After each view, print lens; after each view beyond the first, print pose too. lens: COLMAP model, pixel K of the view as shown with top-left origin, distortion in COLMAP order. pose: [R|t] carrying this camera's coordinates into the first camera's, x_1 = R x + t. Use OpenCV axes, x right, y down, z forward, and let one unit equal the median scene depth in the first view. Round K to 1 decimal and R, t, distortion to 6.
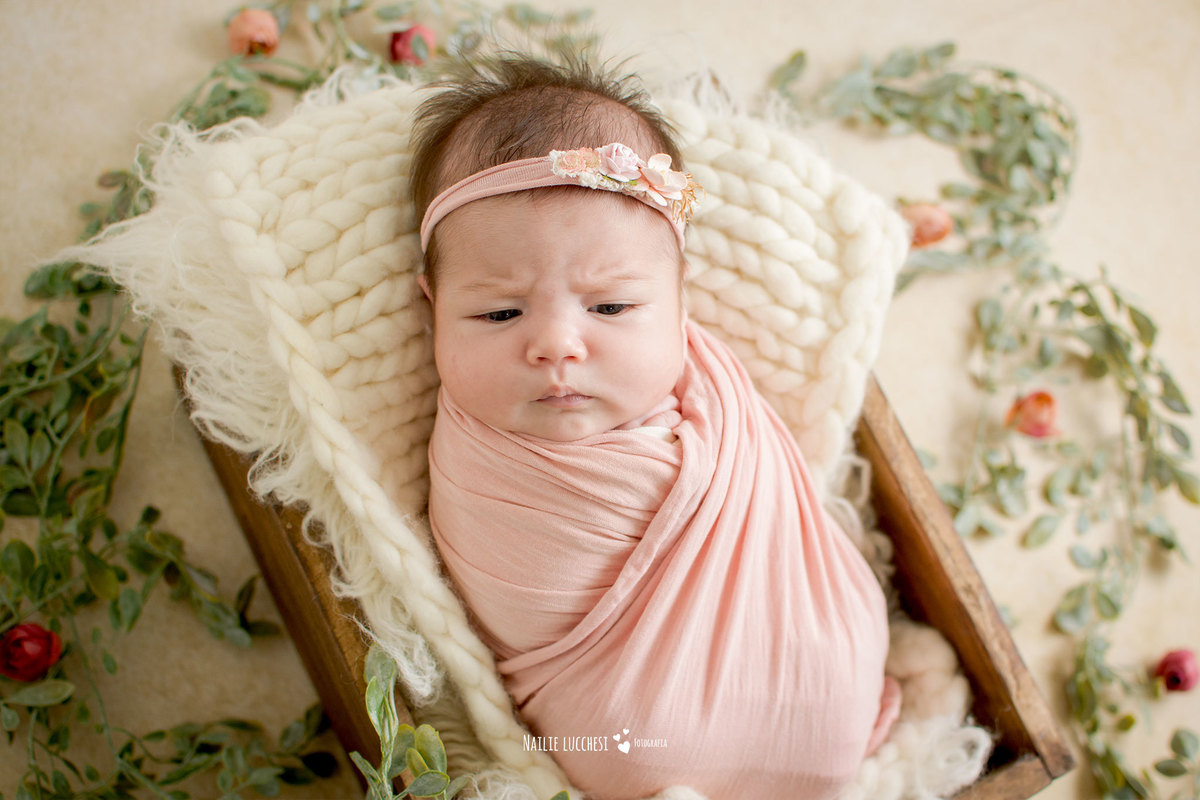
lens RADIAL K [[1800.7, 0, 600.0], [0, 1800.7, 400.0], [0, 0, 1]] dist [-0.238348, 0.301392]
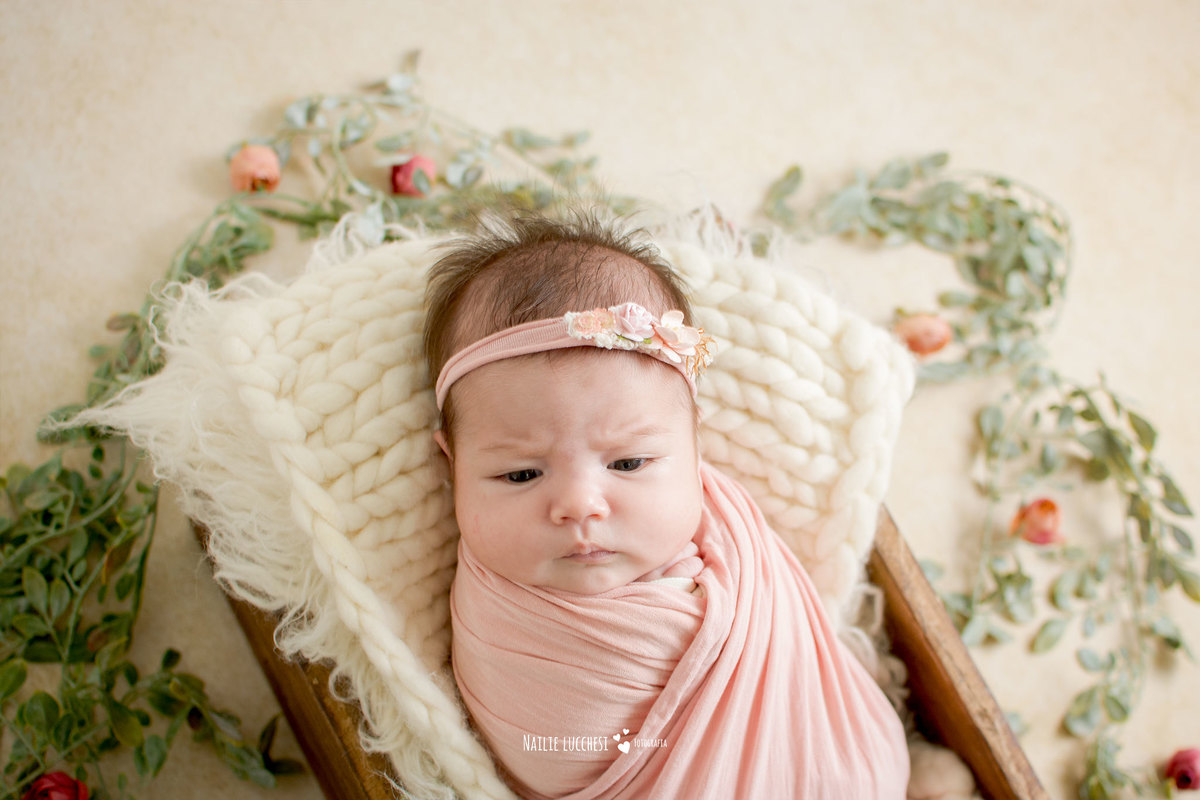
lens RADIAL K [[1800.7, 0, 600.0], [0, 1800.7, 400.0], [0, 0, 1]] dist [-0.238348, 0.301392]
pose [[0.999472, -0.030891, 0.010110, -0.015442], [0.031116, 0.999254, -0.022894, -0.052087], [-0.009396, 0.023197, 0.999687, -0.012476]]
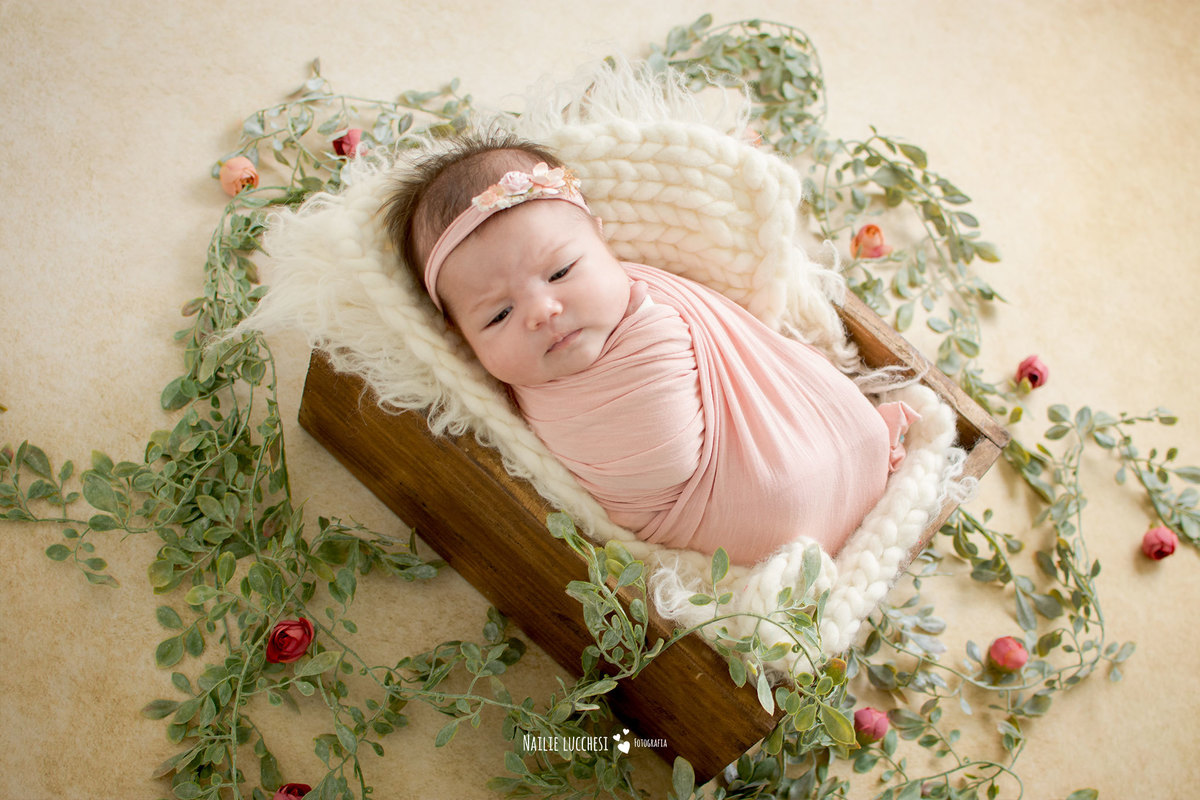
lens RADIAL K [[1800.7, 0, 600.0], [0, 1800.7, 400.0], [0, 0, 1]] dist [-0.238348, 0.301392]
pose [[0.915502, -0.360593, 0.178408, -0.275439], [0.369157, 0.929226, -0.016207, 0.078588], [-0.159938, 0.080698, 0.983823, -0.377362]]
